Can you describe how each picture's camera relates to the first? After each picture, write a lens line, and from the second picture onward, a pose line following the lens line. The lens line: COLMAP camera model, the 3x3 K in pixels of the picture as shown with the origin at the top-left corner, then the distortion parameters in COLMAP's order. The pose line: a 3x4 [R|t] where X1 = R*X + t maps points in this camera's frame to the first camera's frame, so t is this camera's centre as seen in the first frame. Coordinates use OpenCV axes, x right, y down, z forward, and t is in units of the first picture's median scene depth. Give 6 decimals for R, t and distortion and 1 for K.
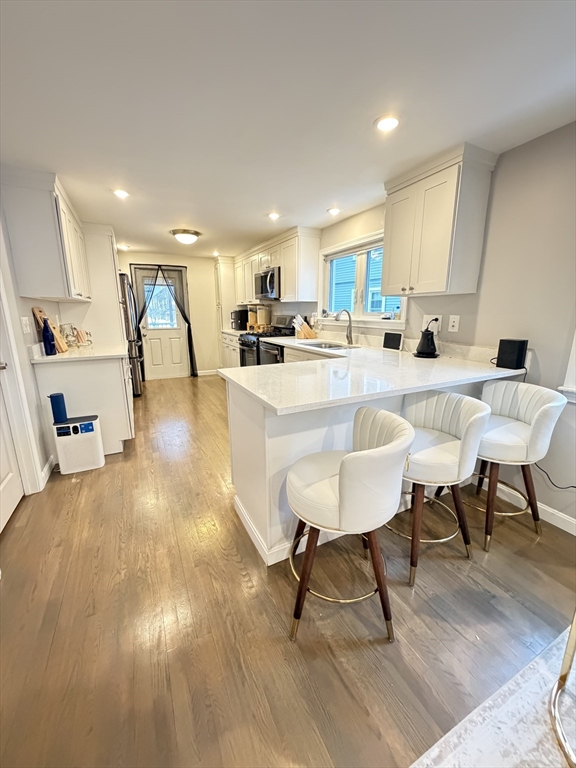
lens RADIAL K [[308.4, 0, 288.0], [0, 308.4, 384.0], [0, 0, 1]] dist [0.000609, -0.000021]
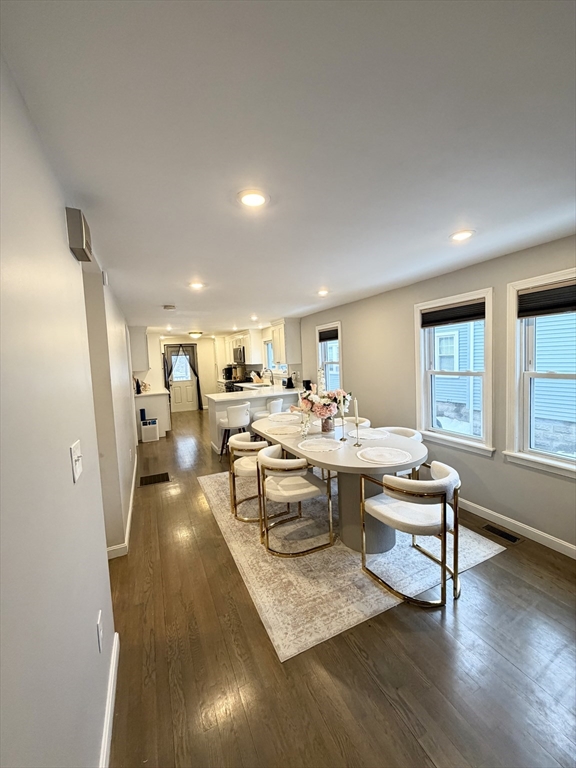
lens RADIAL K [[308.4, 0, 288.0], [0, 308.4, 384.0], [0, 0, 1]] dist [0.000609, -0.000021]
pose [[0.998712, -0.038699, -0.032808, 0.258421], [0.033390, 0.988237, -0.149239, 0.124573], [0.038197, 0.147951, 0.988257, -0.730766]]
